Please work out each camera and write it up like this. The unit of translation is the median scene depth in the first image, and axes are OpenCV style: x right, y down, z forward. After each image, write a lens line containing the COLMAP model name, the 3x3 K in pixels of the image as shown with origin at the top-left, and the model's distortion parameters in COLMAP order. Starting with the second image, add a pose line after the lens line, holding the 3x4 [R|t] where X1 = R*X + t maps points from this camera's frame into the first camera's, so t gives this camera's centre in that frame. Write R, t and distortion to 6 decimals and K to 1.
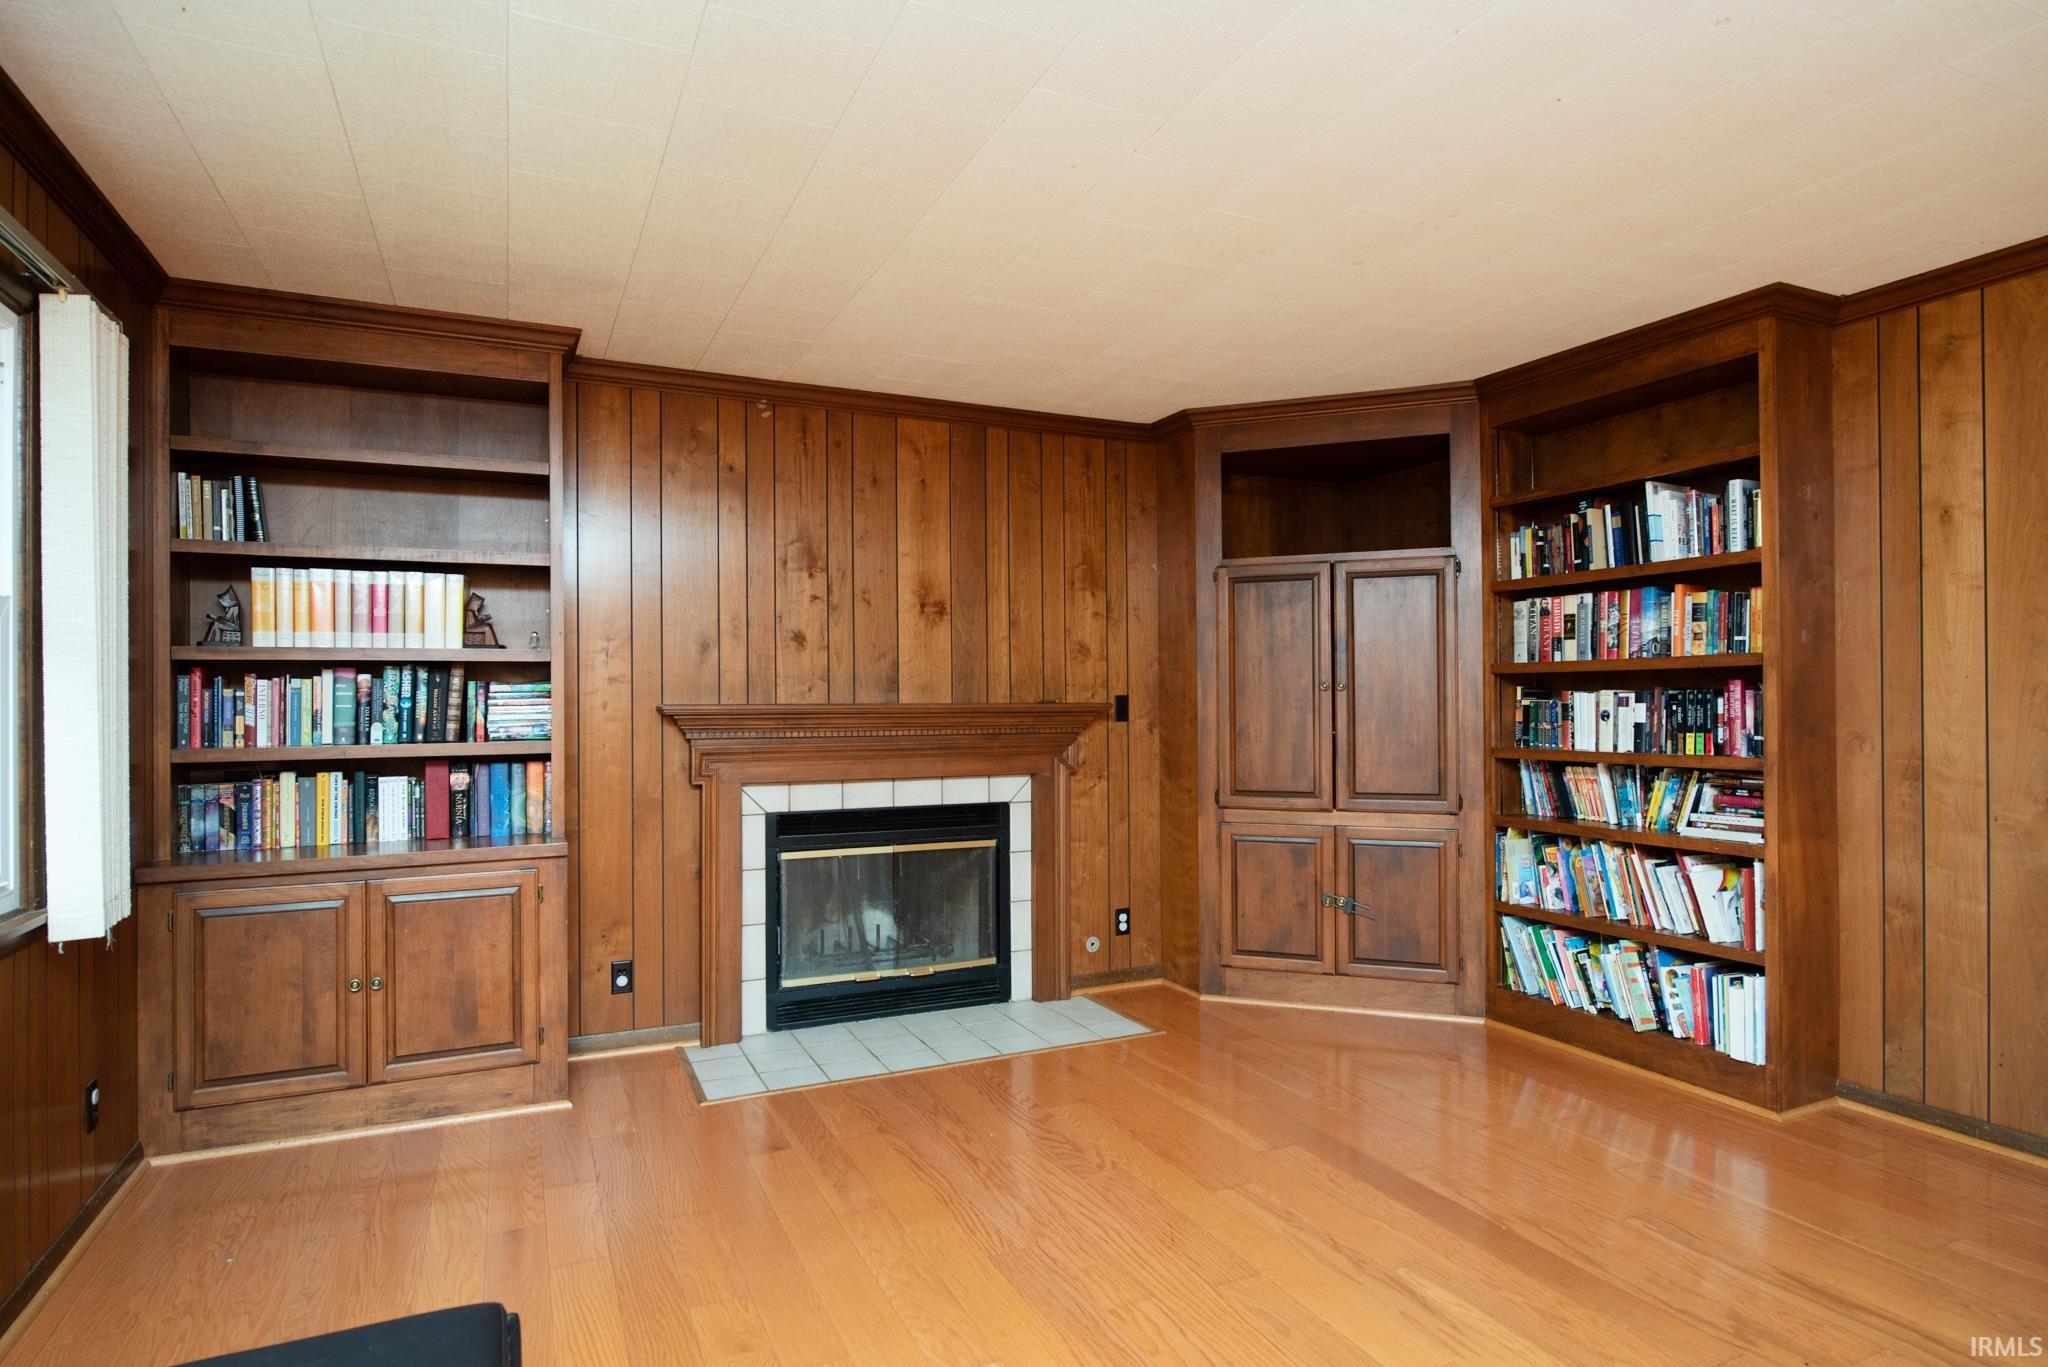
lens RADIAL K [[1102.8, 0, 1024.0], [0, 1102.8, 683.5], [0, 0, 1]] dist [-0.003794, -0.000293]
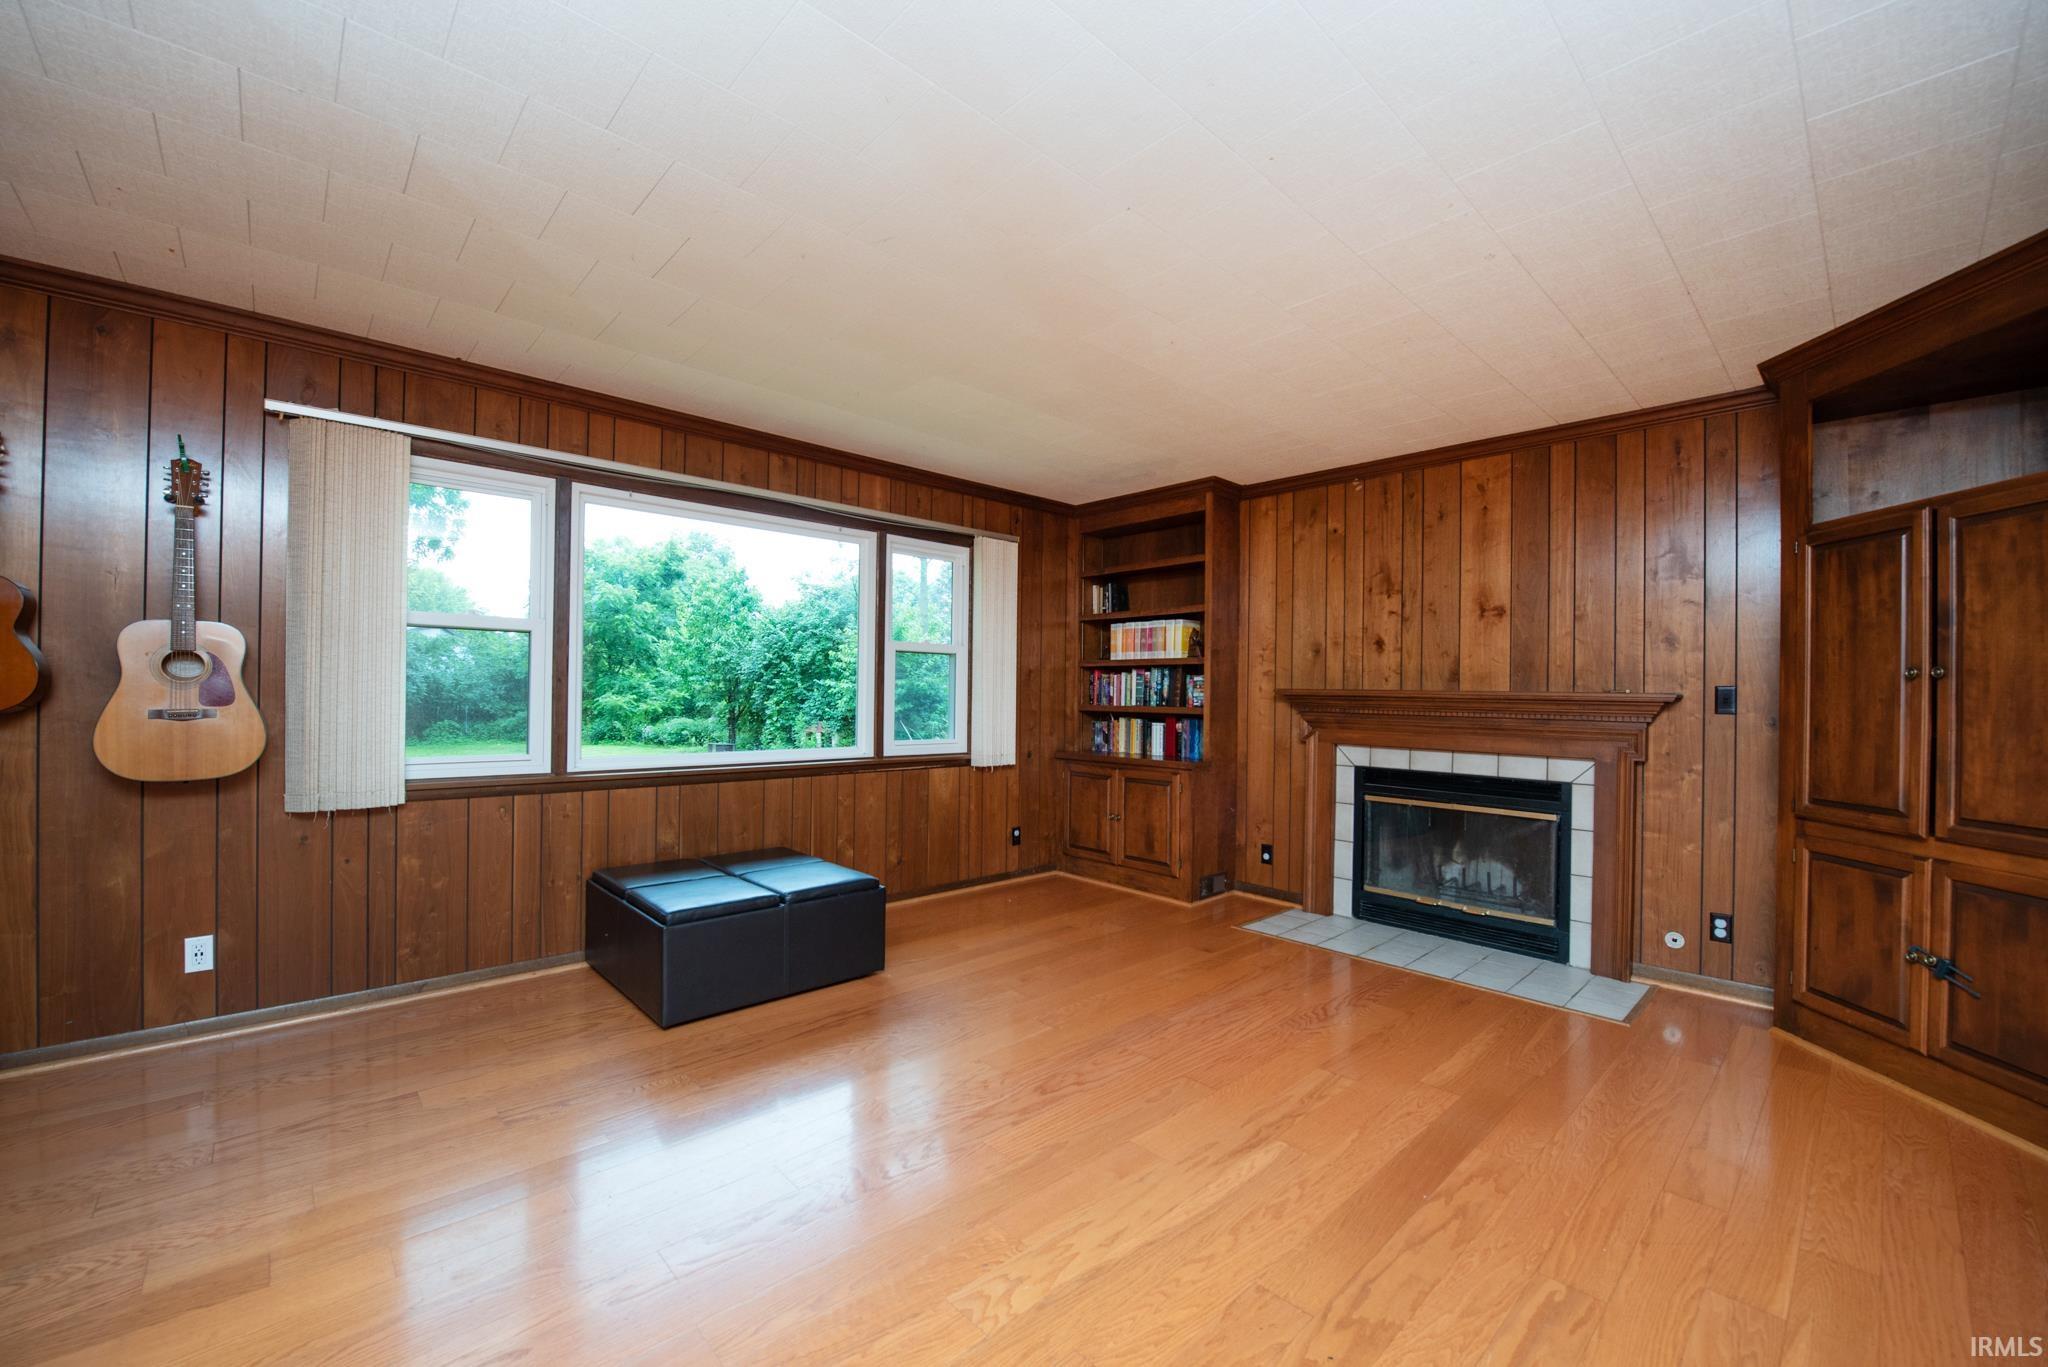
lens RADIAL K [[818.0, 0, 1025.1], [0, 818.0, 690.8], [0, 0, 1]] dist [-0.023466, 0.000022]
pose [[0.306792, 0.006761, -0.951753, 0.636276], [-0.006946, 0.999964, 0.004865, 0.017526], [0.951751, 0.005118, 0.306828, 0.260722]]
